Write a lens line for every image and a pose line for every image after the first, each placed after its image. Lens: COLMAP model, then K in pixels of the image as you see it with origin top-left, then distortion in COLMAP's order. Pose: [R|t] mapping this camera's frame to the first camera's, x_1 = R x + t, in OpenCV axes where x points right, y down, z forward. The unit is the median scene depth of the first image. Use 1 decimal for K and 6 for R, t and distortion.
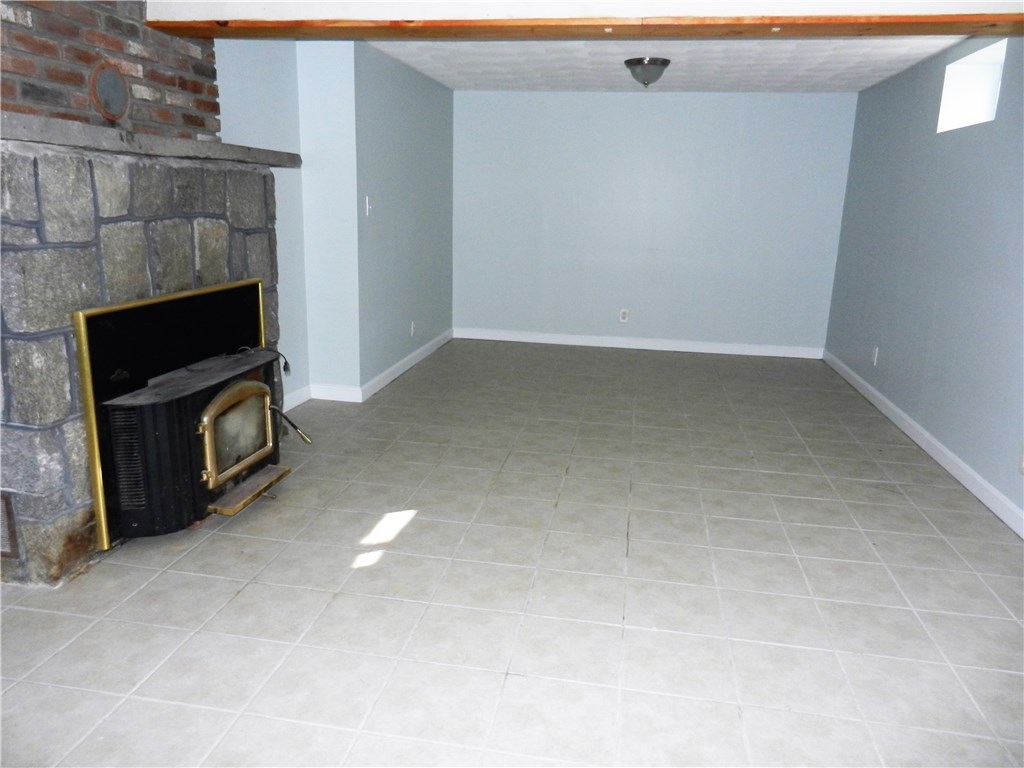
lens RADIAL K [[753.1, 0, 508.8], [0, 753.1, 384.5], [0, 0, 1]] dist [0.001107, -0.006155]
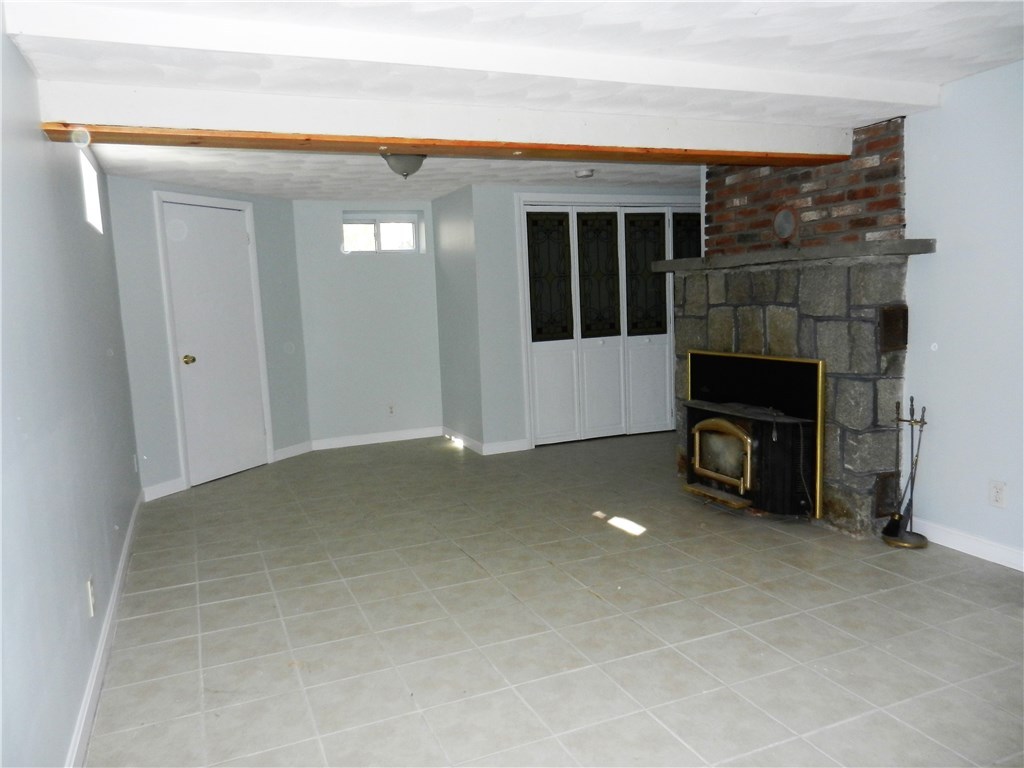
lens RADIAL K [[753.1, 0, 508.4], [0, 753.1, 384.4], [0, 0, 1]] dist [0.001107, -0.006155]
pose [[-0.839164, 0.071954, -0.539098, 0.793194], [-0.111157, 0.947597, 0.299506, -0.475053], [0.532398, 0.311260, -0.787191, 2.005997]]
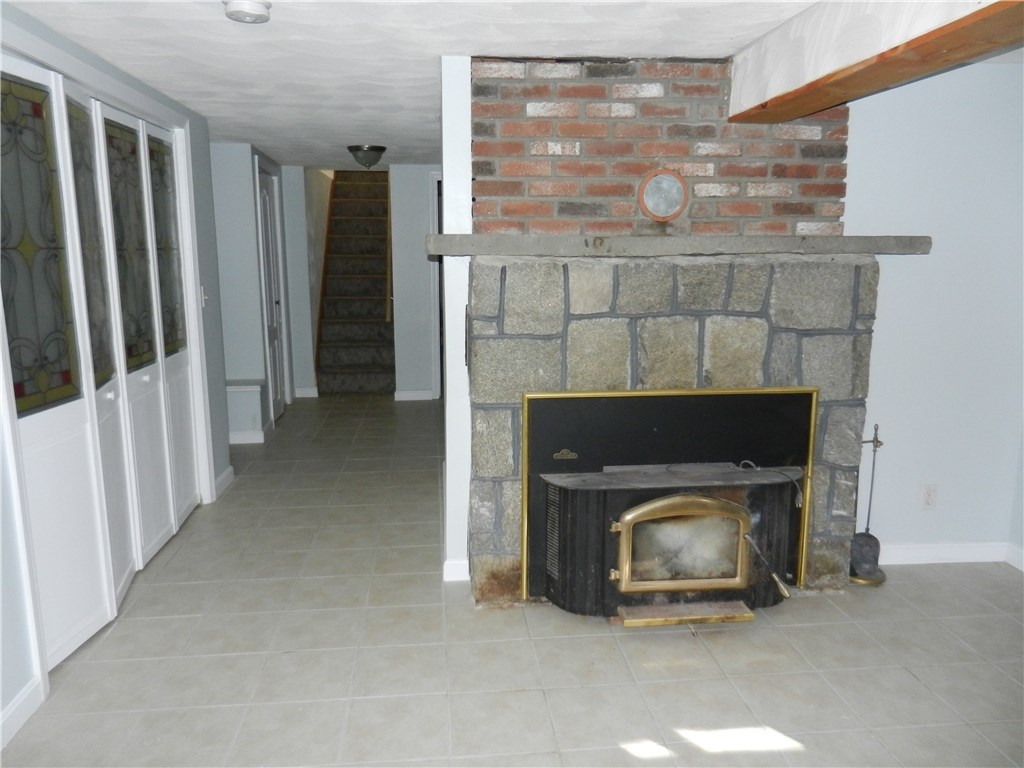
lens RADIAL K [[753.1, 0, 515.6], [0, 753.1, 386.5], [0, 0, 1]] dist [0.001107, -0.006155]
pose [[0.271761, 0.142996, -0.951682, 0.458775], [-0.219980, 0.971948, 0.083224, -0.170347], [0.936886, 0.186734, 0.295594, 0.541363]]
